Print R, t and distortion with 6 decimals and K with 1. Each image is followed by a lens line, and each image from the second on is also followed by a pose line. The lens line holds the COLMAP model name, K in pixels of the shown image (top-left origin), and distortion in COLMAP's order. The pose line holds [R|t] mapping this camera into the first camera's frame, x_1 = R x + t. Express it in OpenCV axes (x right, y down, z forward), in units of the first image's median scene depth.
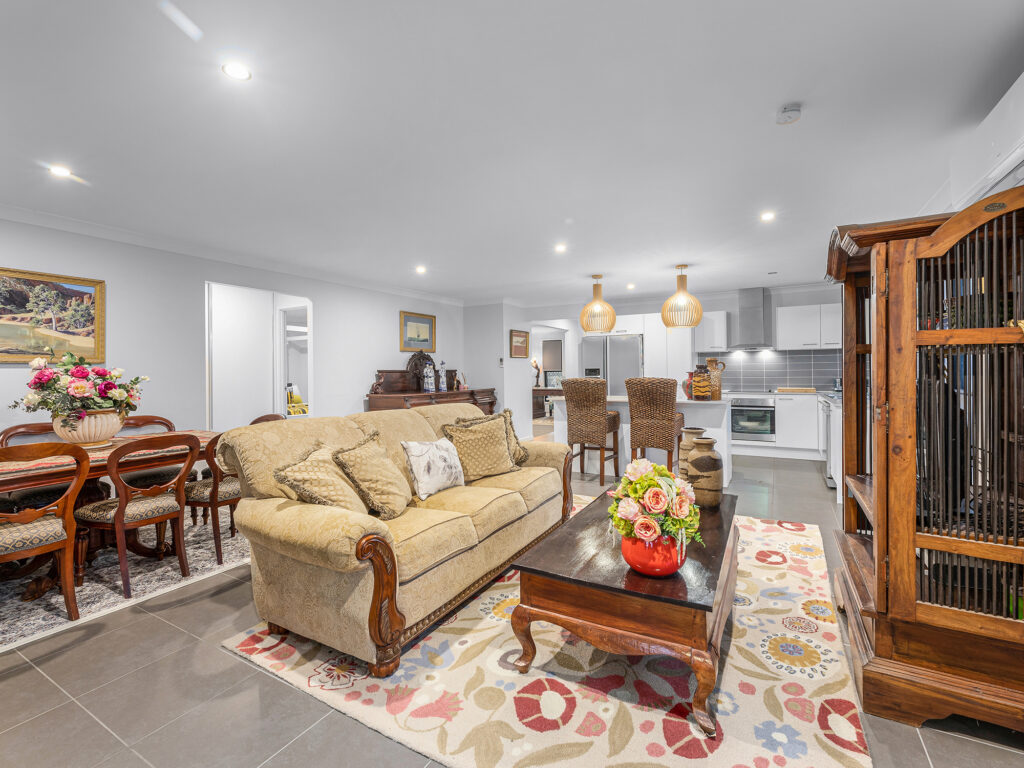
lens RADIAL K [[472.9, 0, 508.8], [0, 472.9, 375.4], [0, 0, 1]] dist [-0.003723, 0.000473]
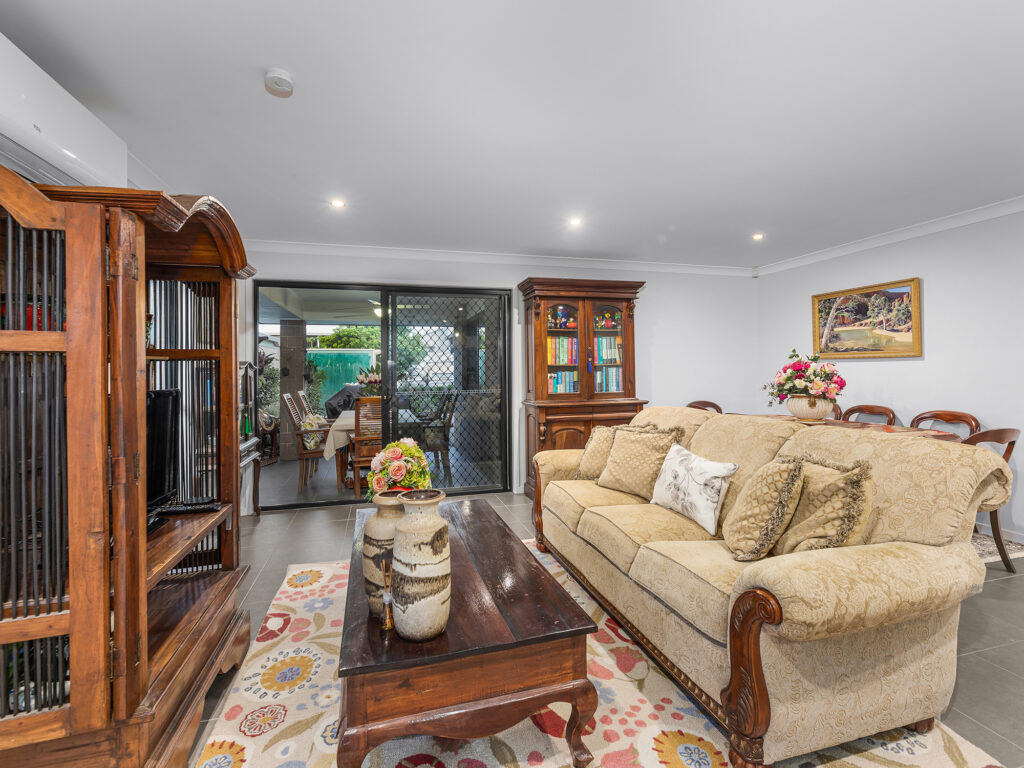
lens RADIAL K [[472.9, 0, 513.6], [0, 472.9, 366.2], [0, 0, 1]] dist [-0.003723, 0.000473]
pose [[-0.703152, 0.012107, -0.710937, 0.575341], [0.011536, 0.999918, 0.005619, -0.021063], [0.710946, -0.004250, -0.703233, 1.206647]]
